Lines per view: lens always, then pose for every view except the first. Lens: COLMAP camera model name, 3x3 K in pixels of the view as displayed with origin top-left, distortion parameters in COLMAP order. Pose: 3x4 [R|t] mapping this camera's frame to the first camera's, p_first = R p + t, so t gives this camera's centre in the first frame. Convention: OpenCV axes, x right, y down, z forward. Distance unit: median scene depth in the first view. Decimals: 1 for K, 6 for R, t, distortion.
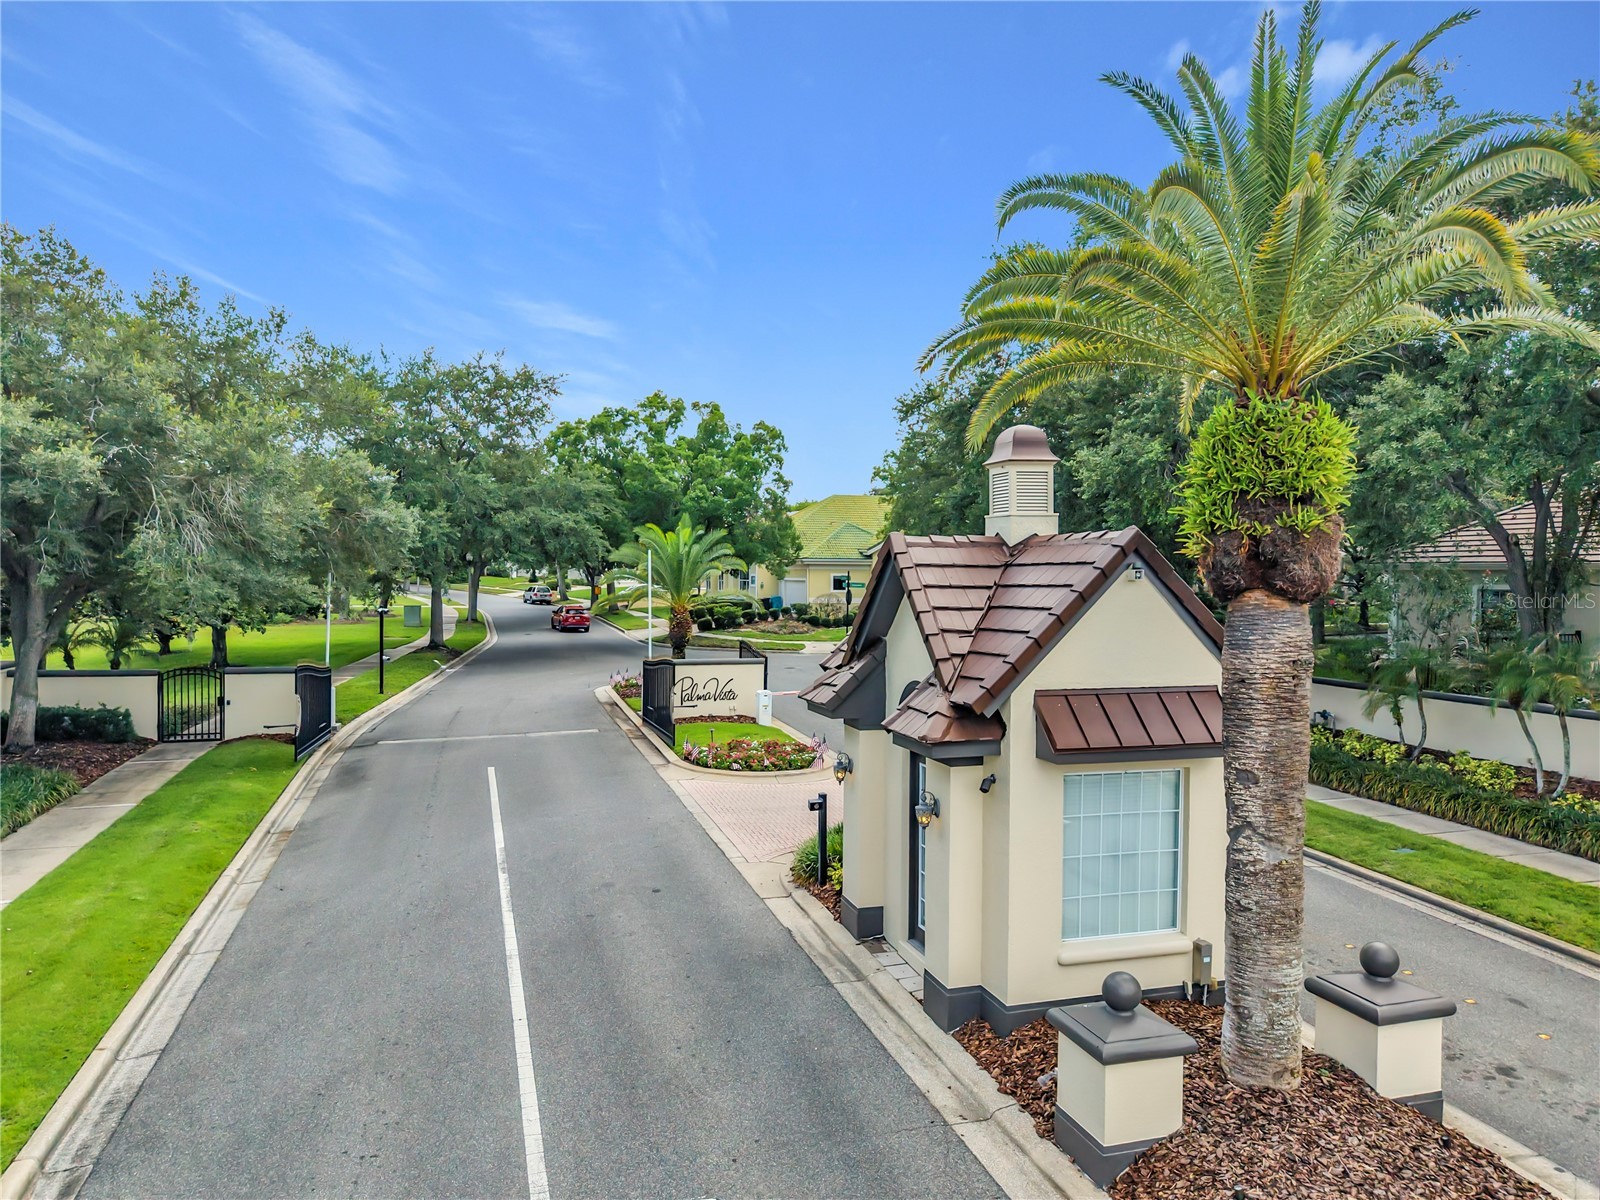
lens RADIAL K [[1096.2, 0, 797.1], [0, 1096.2, 598.8], [0, 0, 1]] dist [0.012098, -0.011753]
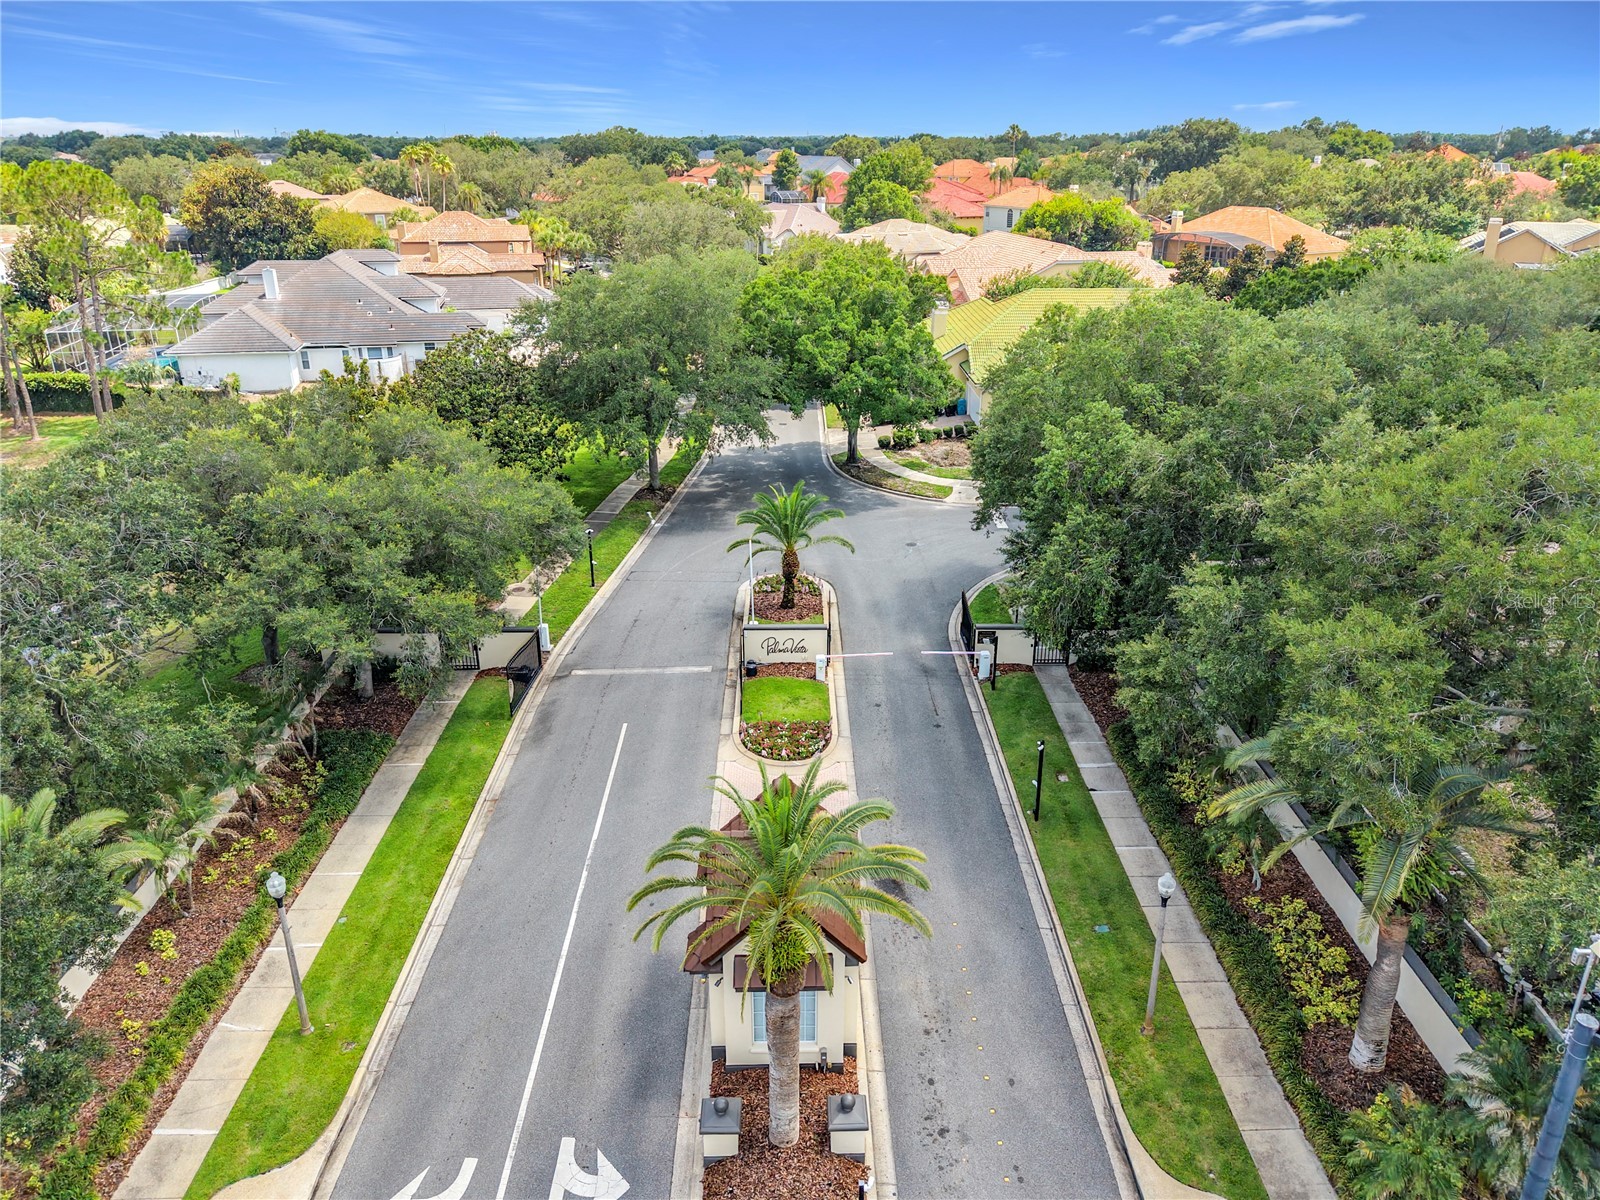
lens RADIAL K [[1096.2, 0, 805.0], [0, 1096.2, 595.5], [0, 0, 1]] dist [0.012098, -0.011753]
pose [[0.962274, 0.094310, -0.255214, 0.799567], [0.002205, 0.935270, 0.353927, -1.291378], [0.272073, -0.341138, 0.899778, -0.657386]]
